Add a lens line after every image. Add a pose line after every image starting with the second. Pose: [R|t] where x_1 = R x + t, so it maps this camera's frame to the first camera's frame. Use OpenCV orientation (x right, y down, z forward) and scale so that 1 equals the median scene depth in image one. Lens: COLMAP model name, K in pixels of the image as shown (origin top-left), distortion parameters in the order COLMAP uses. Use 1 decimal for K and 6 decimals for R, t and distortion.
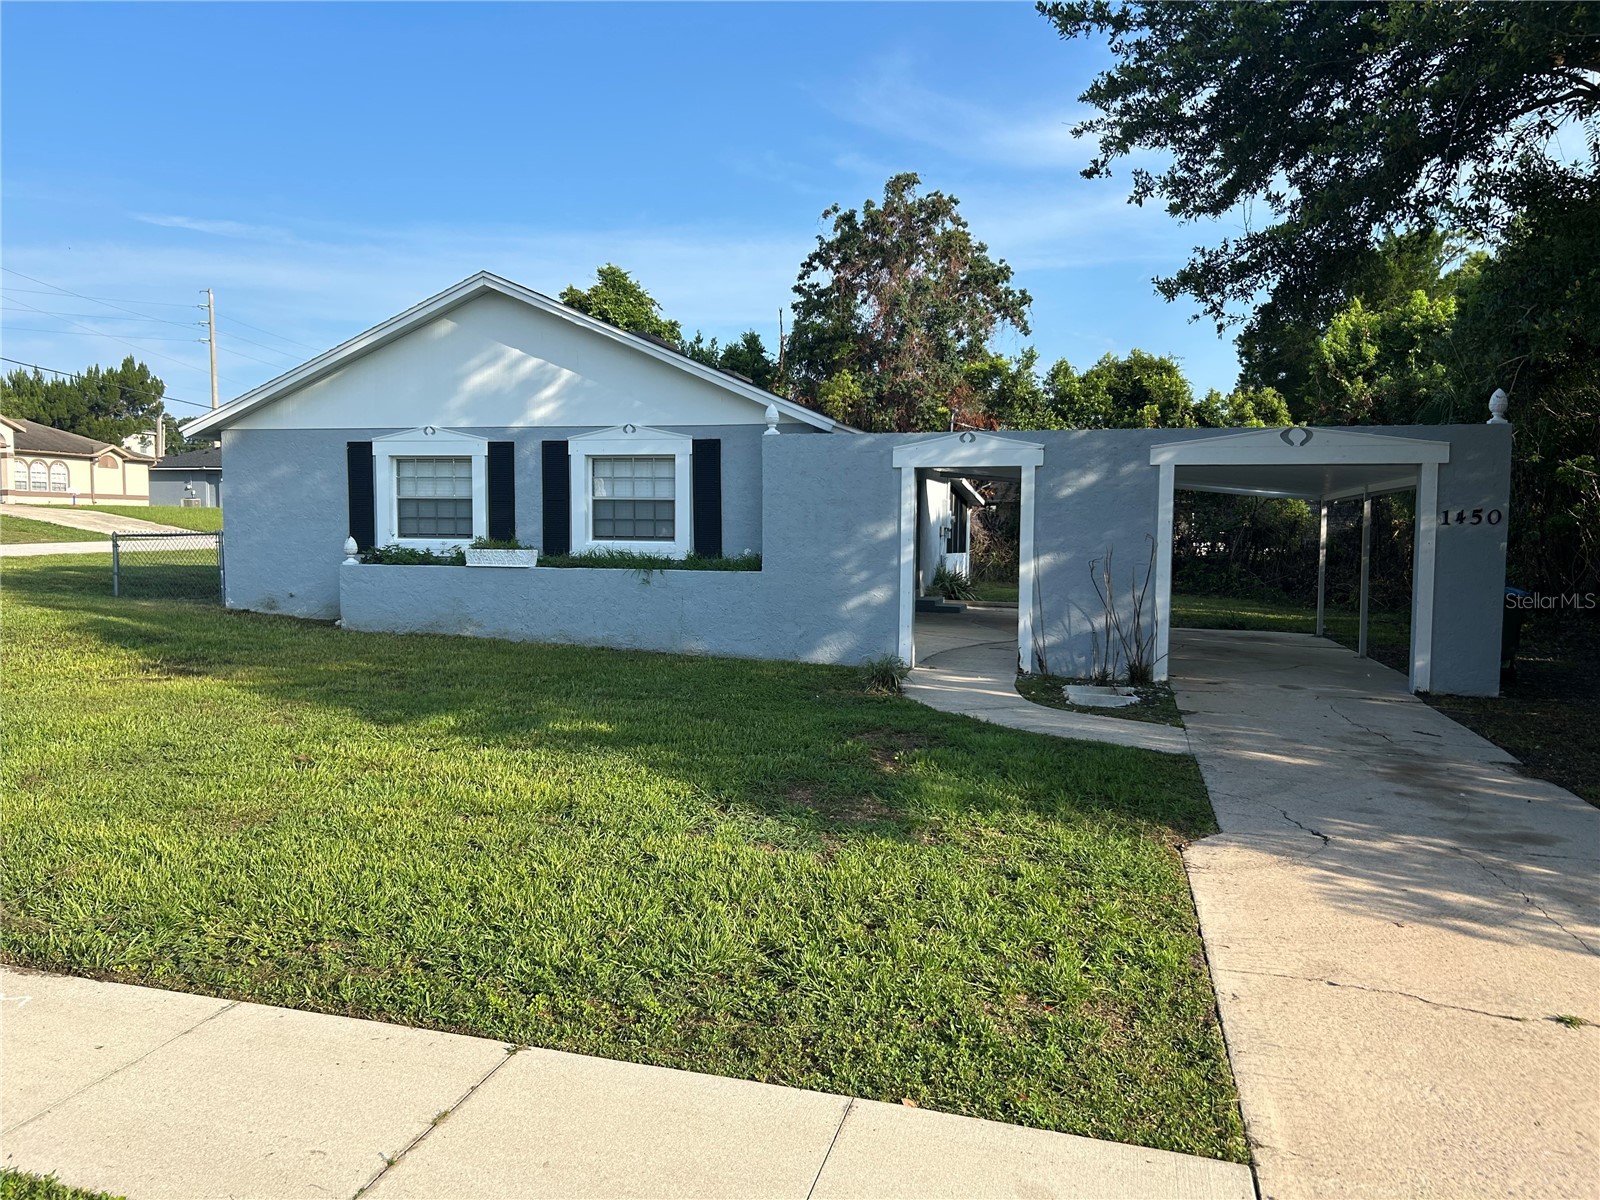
lens RADIAL K [[1156.5, 0, 800.0], [0, 1156.5, 600.0], [0, 0, 1]] dist [0.060949, -0.338501]
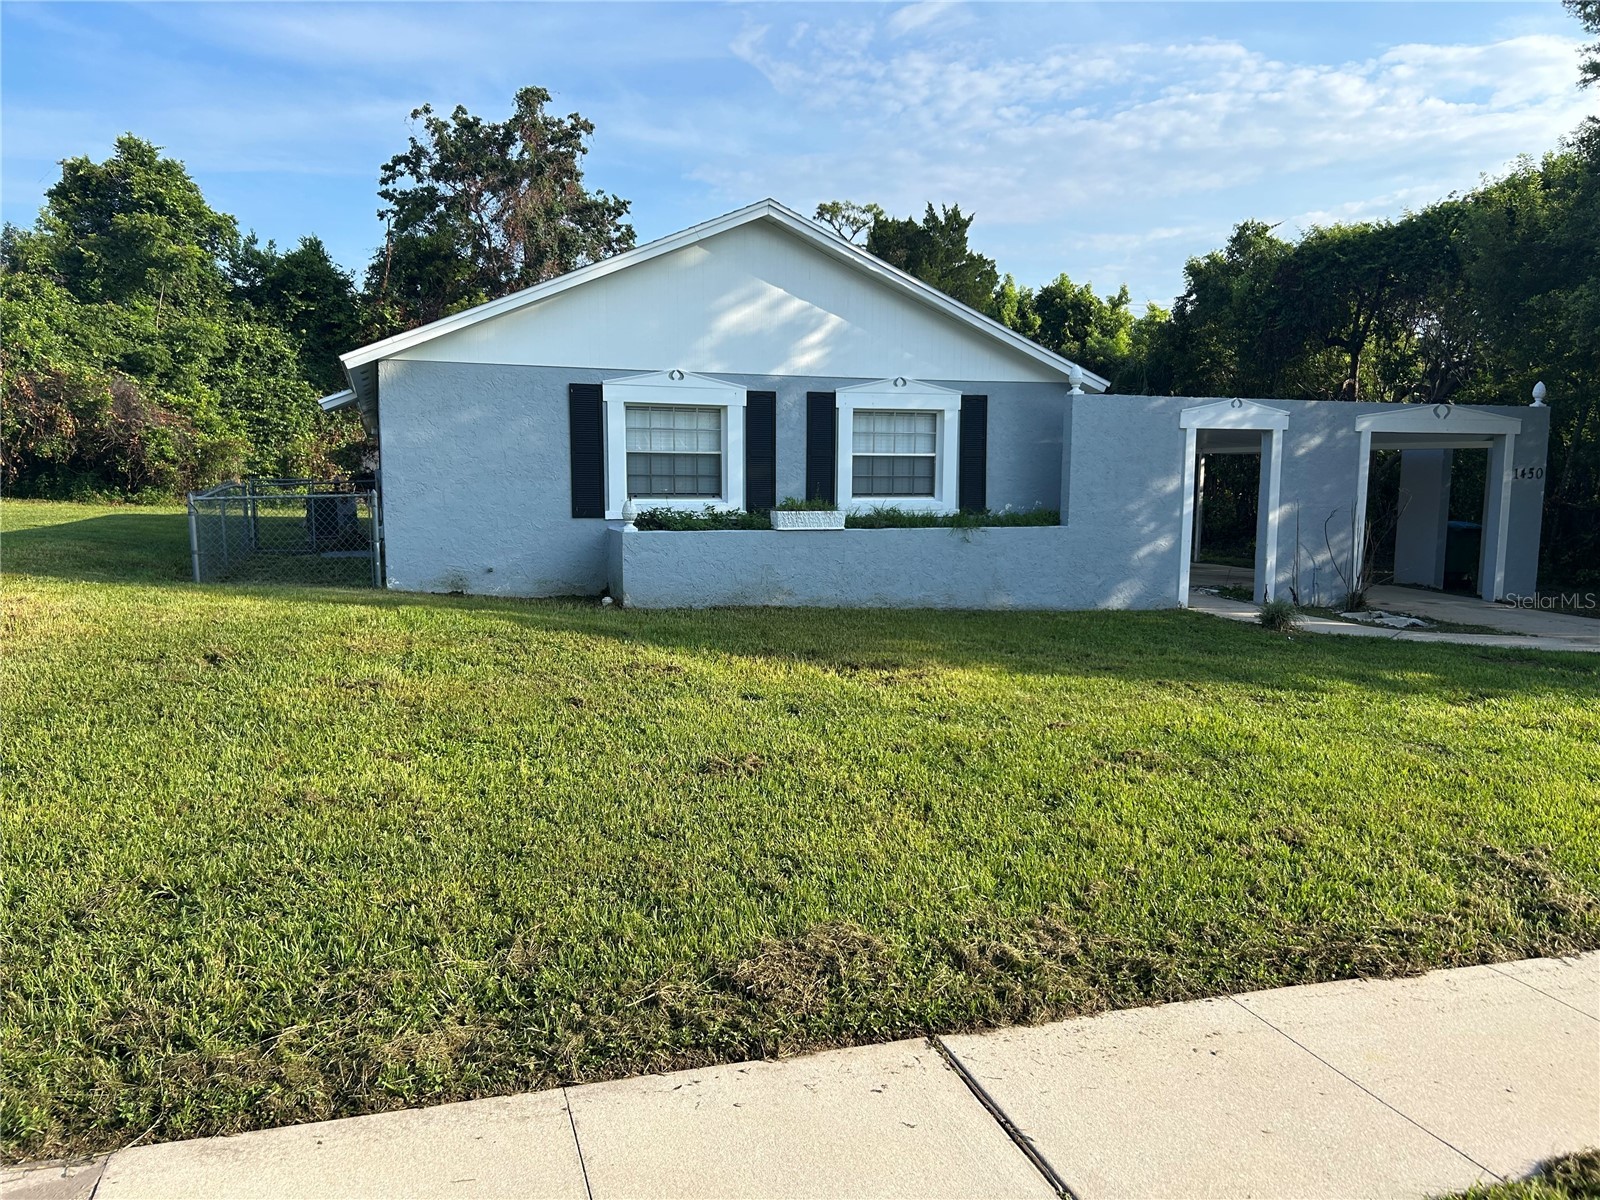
lens RADIAL K [[1207.7, 0, 800.0], [0, 1207.7, 600.0], [0, 0, 1]] dist [0.068539, -0.300237]
pose [[0.841554, -0.060238, 0.536804, -0.779450], [0.039627, 0.997970, 0.049865, -0.020338], [-0.538717, -0.020692, 0.842232, 0.195250]]
